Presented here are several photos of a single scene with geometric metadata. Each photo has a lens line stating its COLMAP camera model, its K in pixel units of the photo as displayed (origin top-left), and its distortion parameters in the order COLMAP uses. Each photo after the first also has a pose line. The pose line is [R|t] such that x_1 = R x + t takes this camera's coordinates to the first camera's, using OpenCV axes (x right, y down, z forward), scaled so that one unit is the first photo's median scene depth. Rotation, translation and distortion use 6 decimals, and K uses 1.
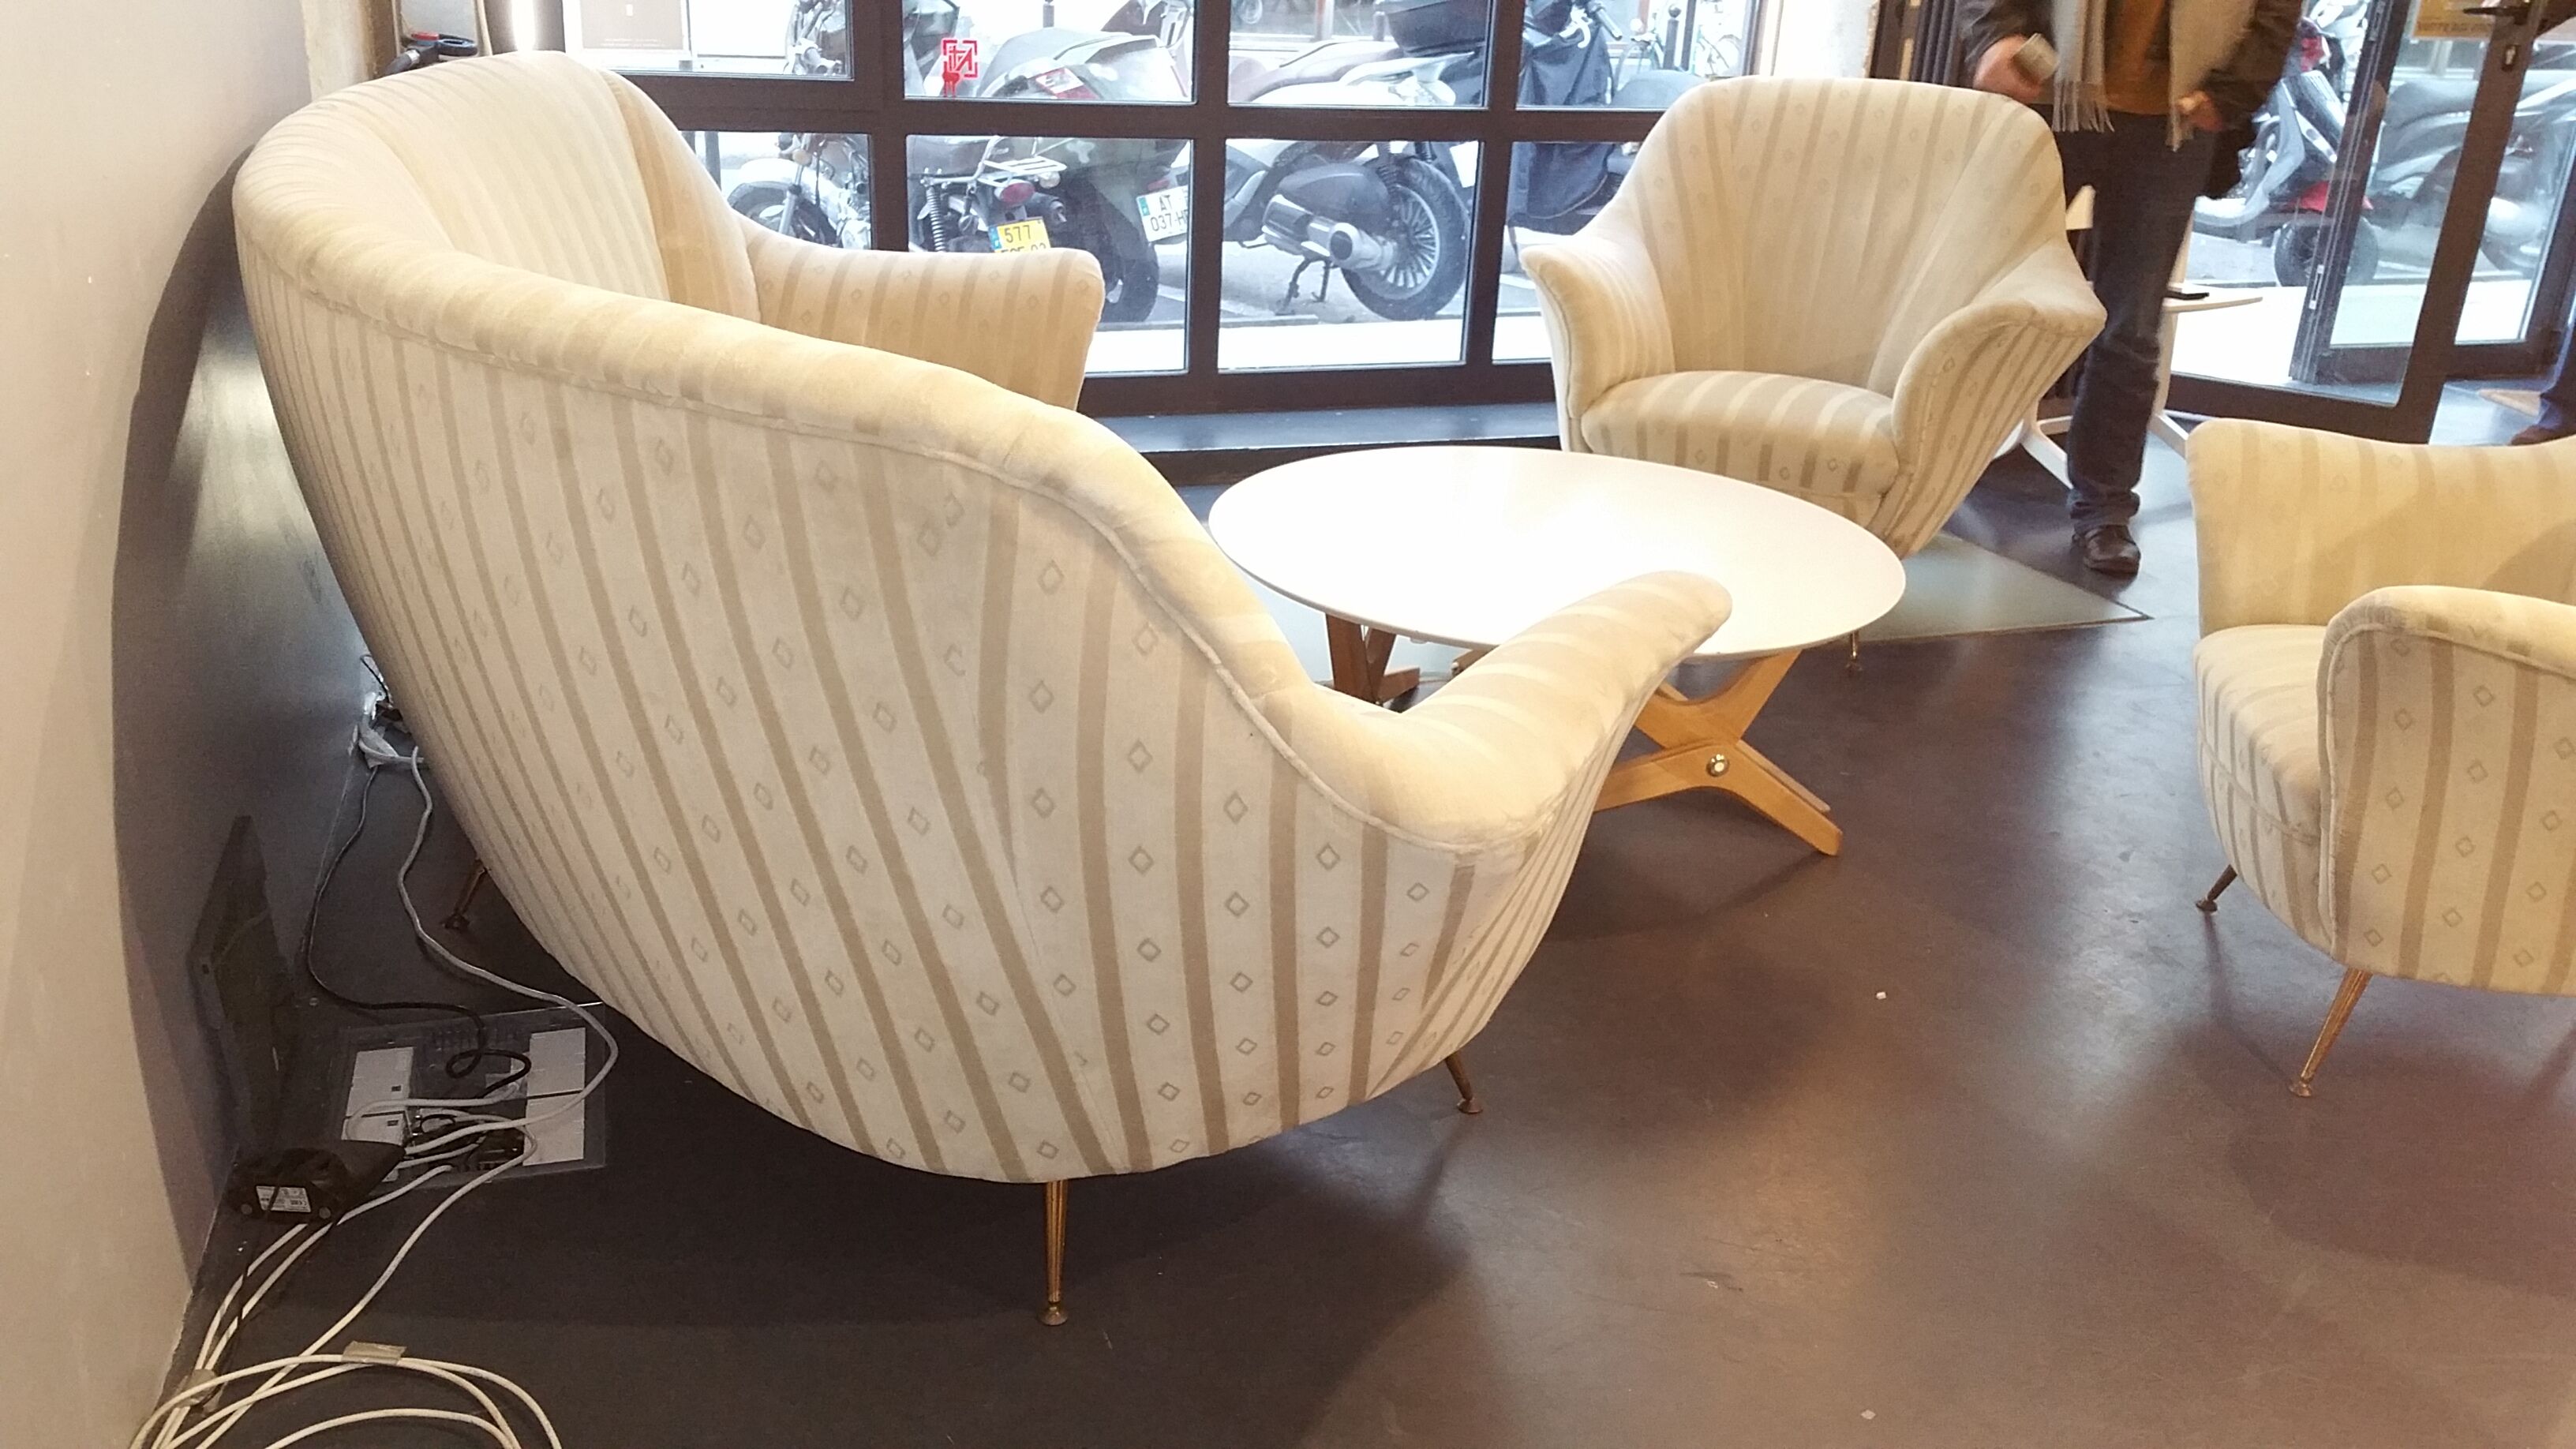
lens RADIAL K [[2064.8, 0, 1362.9], [0, 2064.8, 720.9], [0, 0, 1]] dist [0.077729, -0.119396]
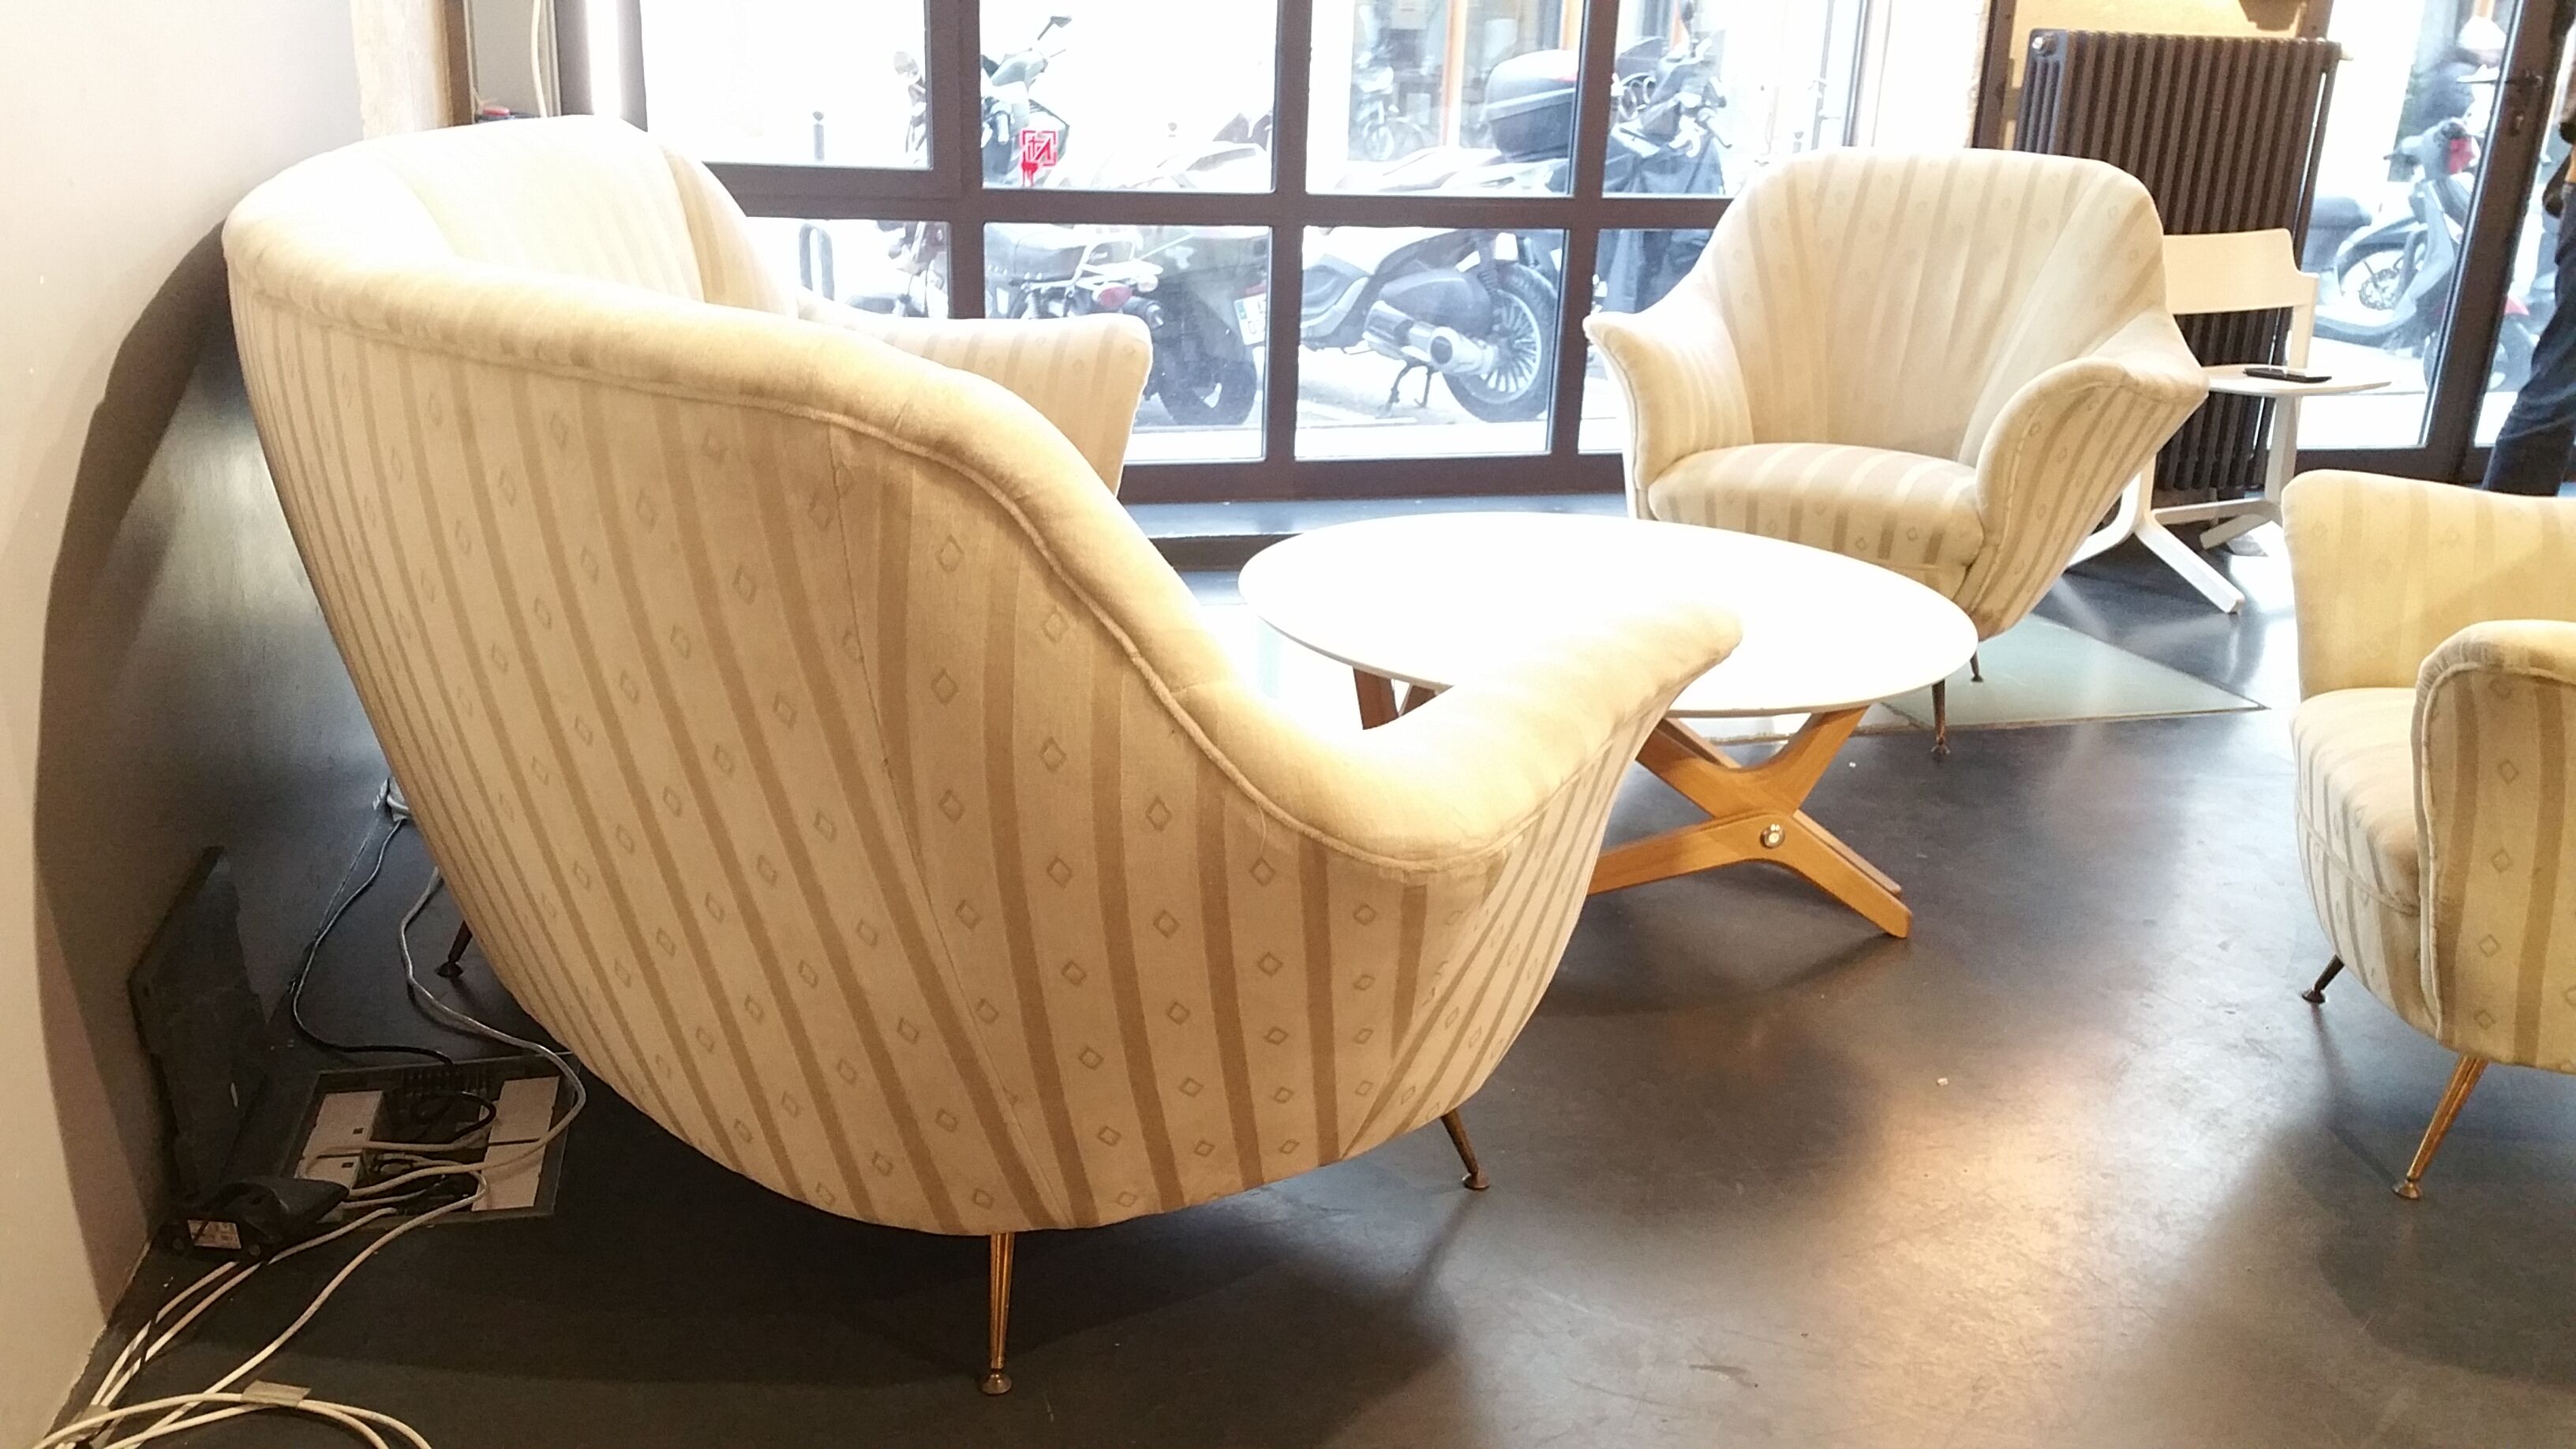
lens RADIAL K [[2064.8, 0, 1335.0], [0, 2064.8, 730.2], [0, 0, 1]] dist [0.077729, -0.119396]
pose [[0.996888, 0.008209, -0.078404, 0.063176], [-0.012800, 0.998221, -0.058232, 0.040850], [0.077787, 0.059055, 0.995219, 0.060556]]
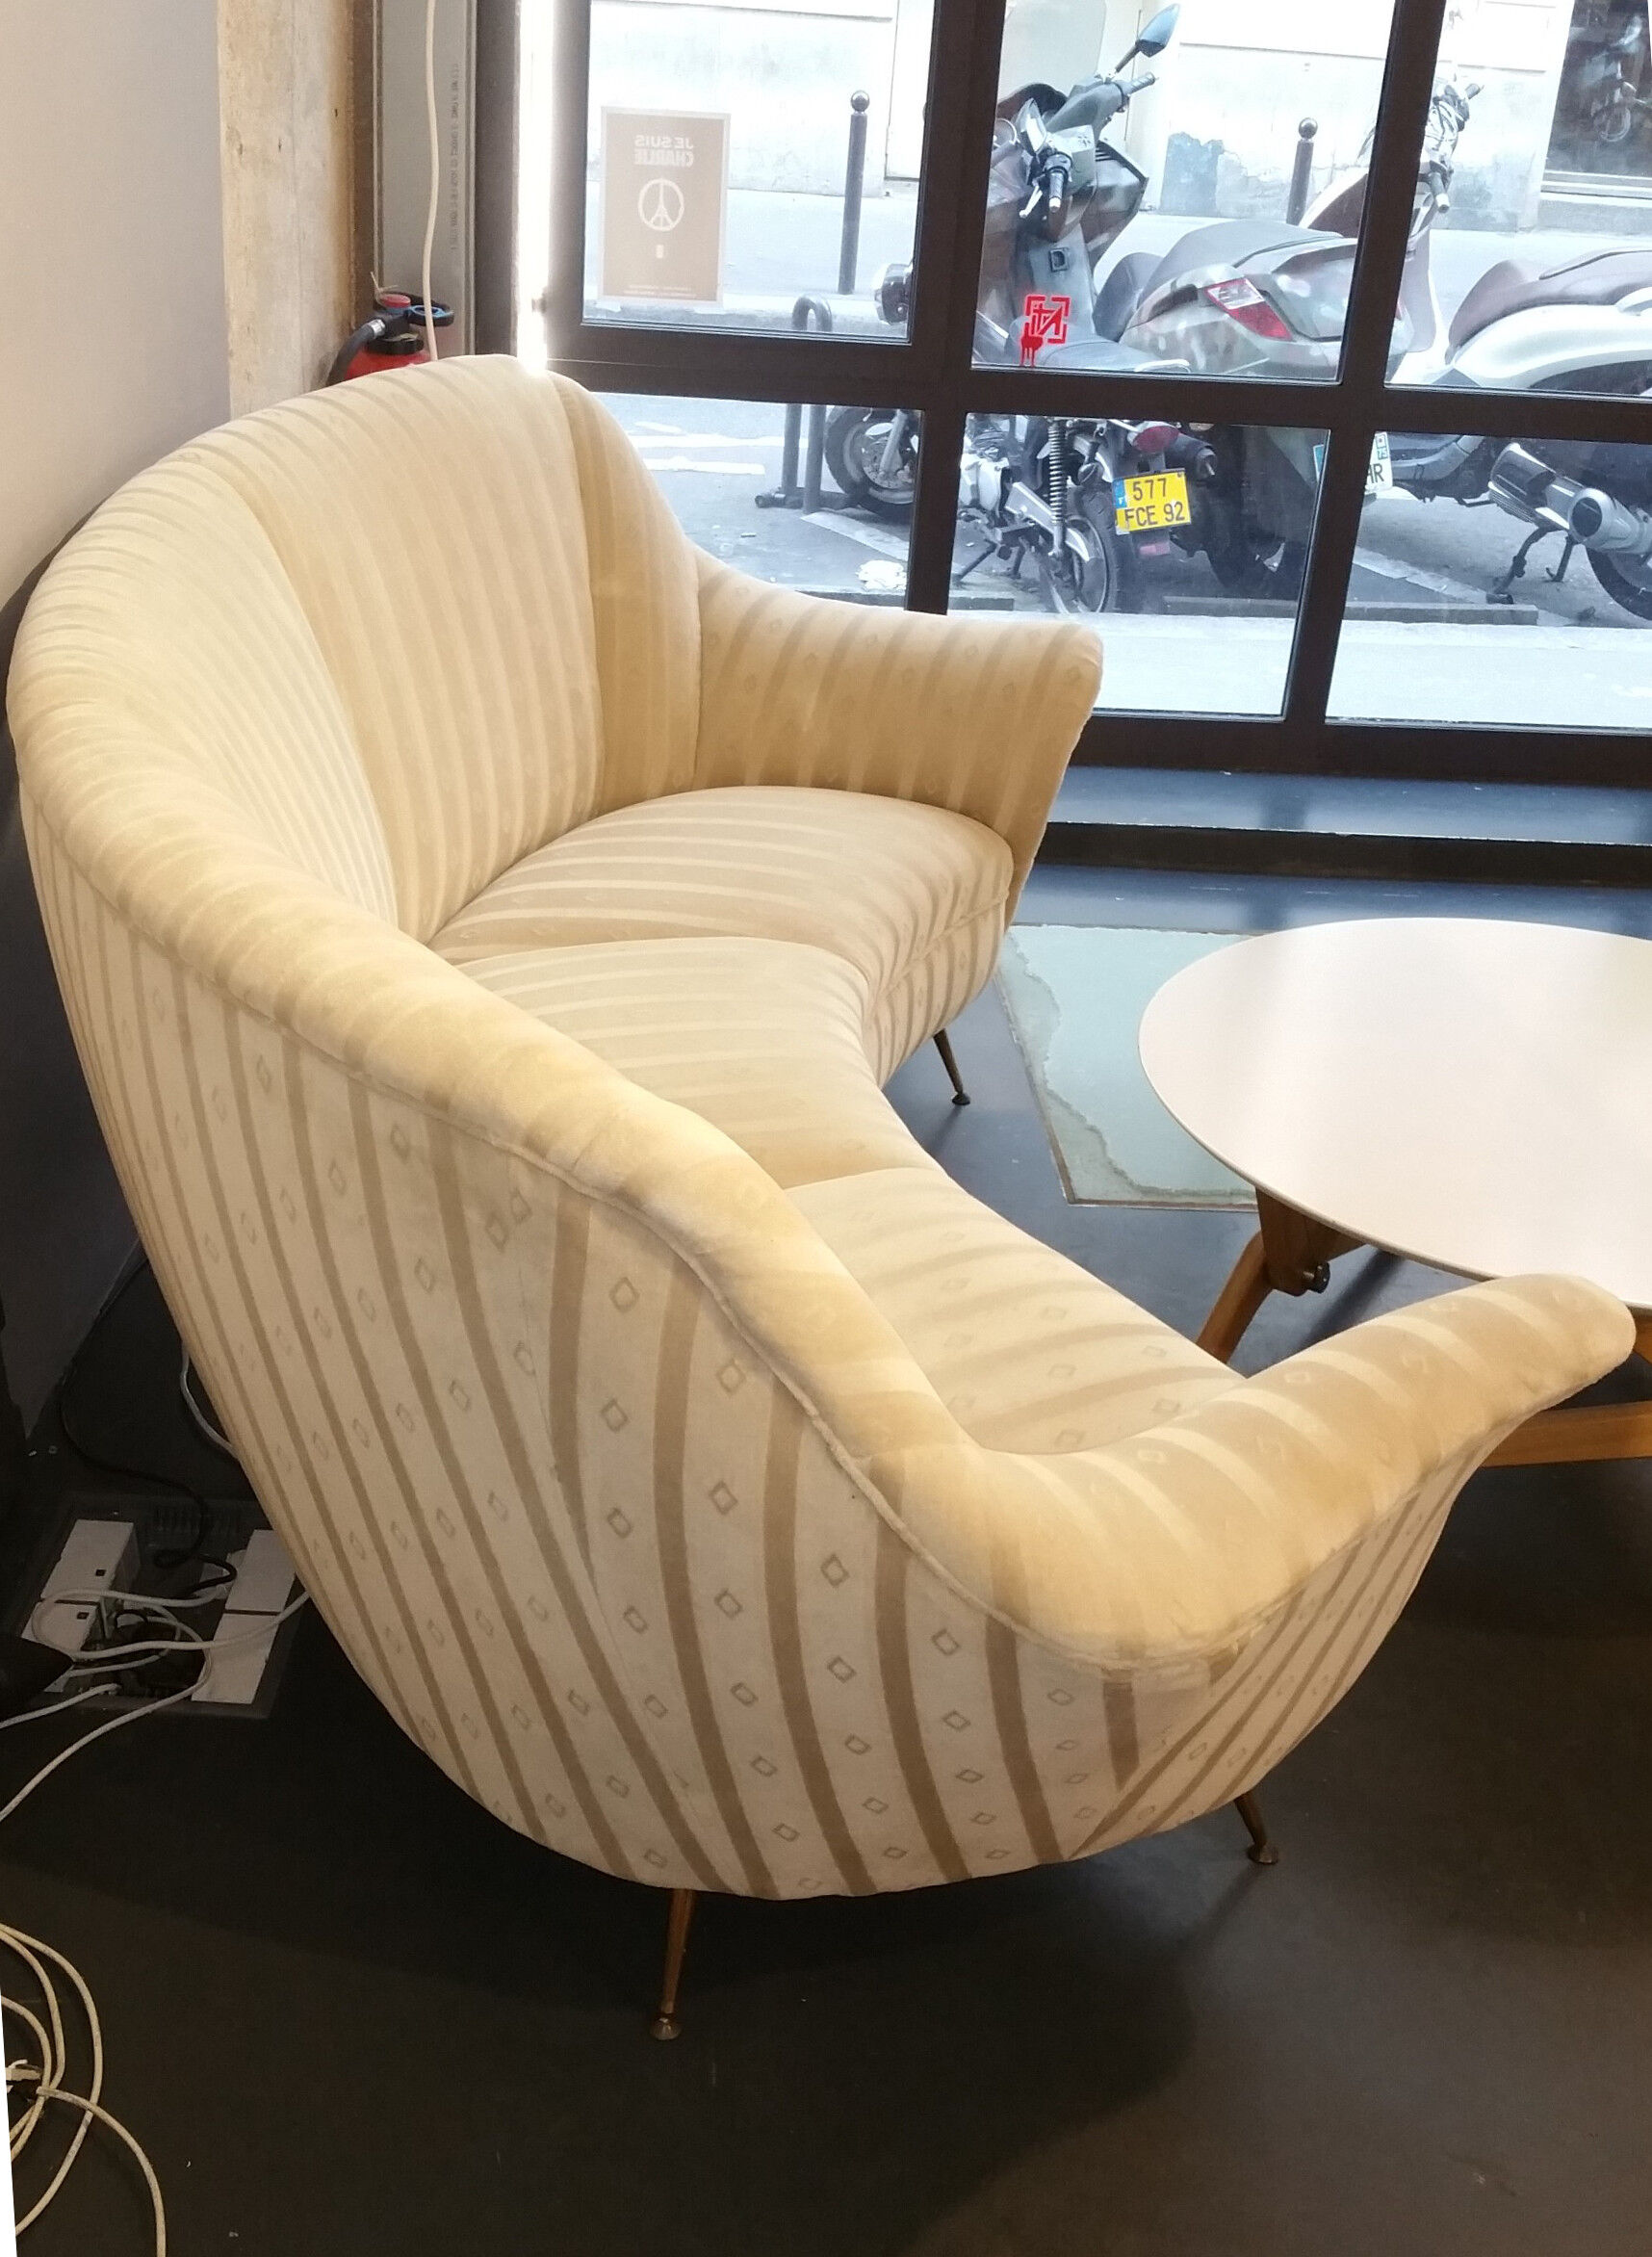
lens RADIAL K [[2562.3, 0, 834.6], [0, 2562.3, 1161.0], [0, 0, 1]] dist [0.042429, 0.000000]
pose [[0.943480, 0.155841, -0.292504, 0.153165], [-0.135677, 0.986825, 0.088134, -0.150987], [0.302385, -0.043467, 0.952194, 0.014093]]
